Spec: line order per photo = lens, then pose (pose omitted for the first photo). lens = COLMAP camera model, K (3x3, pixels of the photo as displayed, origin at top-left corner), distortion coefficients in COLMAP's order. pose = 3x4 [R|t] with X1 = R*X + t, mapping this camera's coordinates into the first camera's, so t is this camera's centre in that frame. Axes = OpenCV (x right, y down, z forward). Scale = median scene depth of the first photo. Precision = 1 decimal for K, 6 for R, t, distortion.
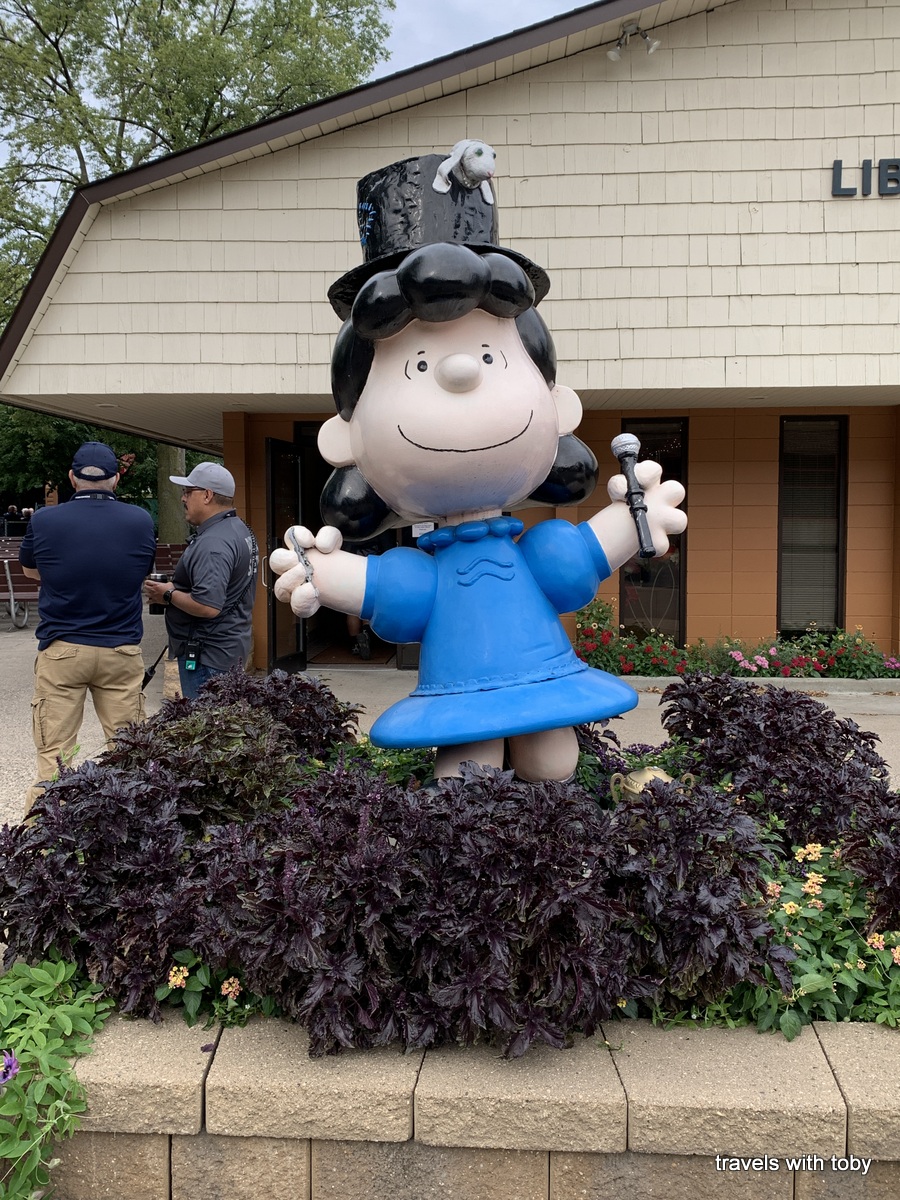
lens RADIAL K [[1133.3, 0, 450.0], [0, 1133.3, 600.0], [0, 0, 1]] dist [-0.050399, 0.111565]
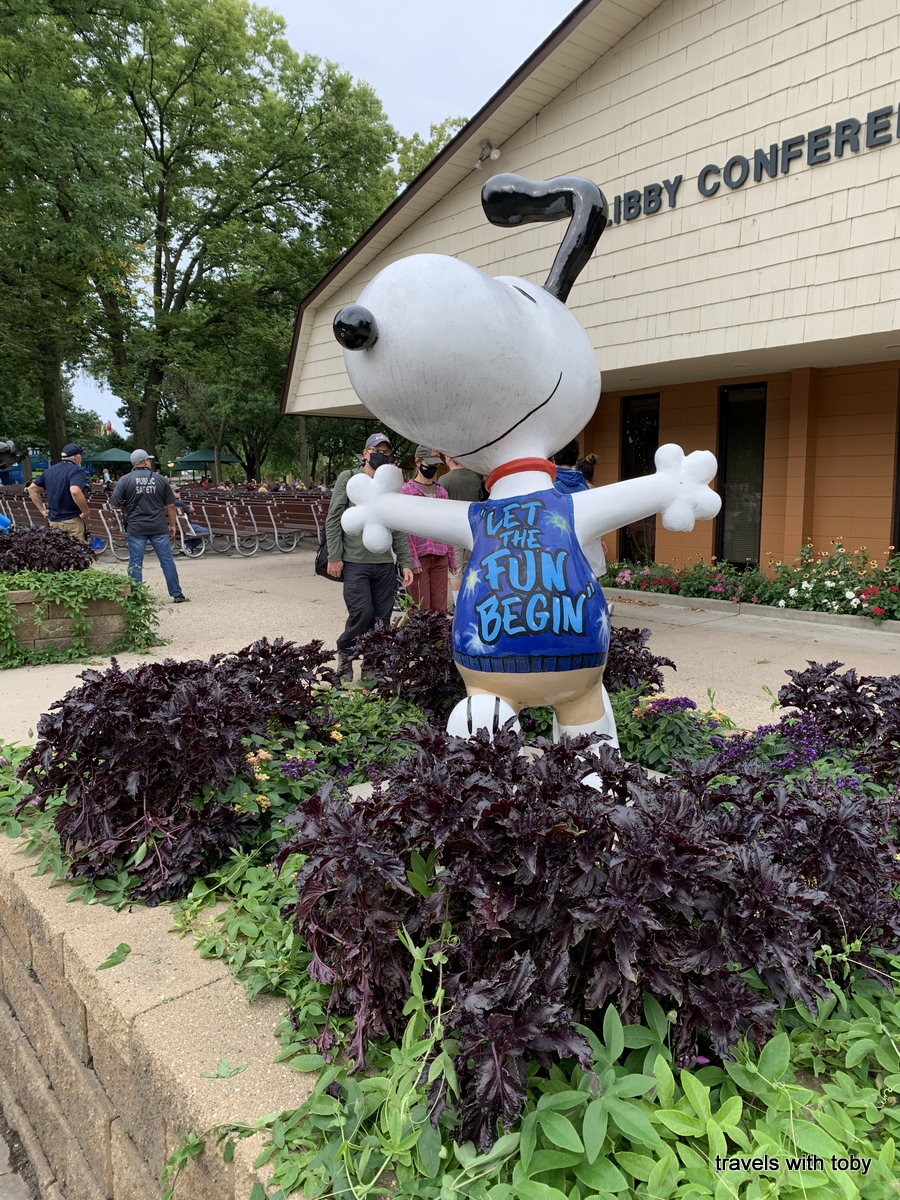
lens RADIAL K [[944.8, 0, 450.5], [0, 944.8, 578.6], [0, 0, 1]] dist [0.008192, 0.001820]
pose [[0.666598, 0.071352, -0.741995, 2.505172], [-0.045247, 0.997446, 0.055268, 0.007877], [0.744043, -0.003269, 0.668123, 0.261539]]
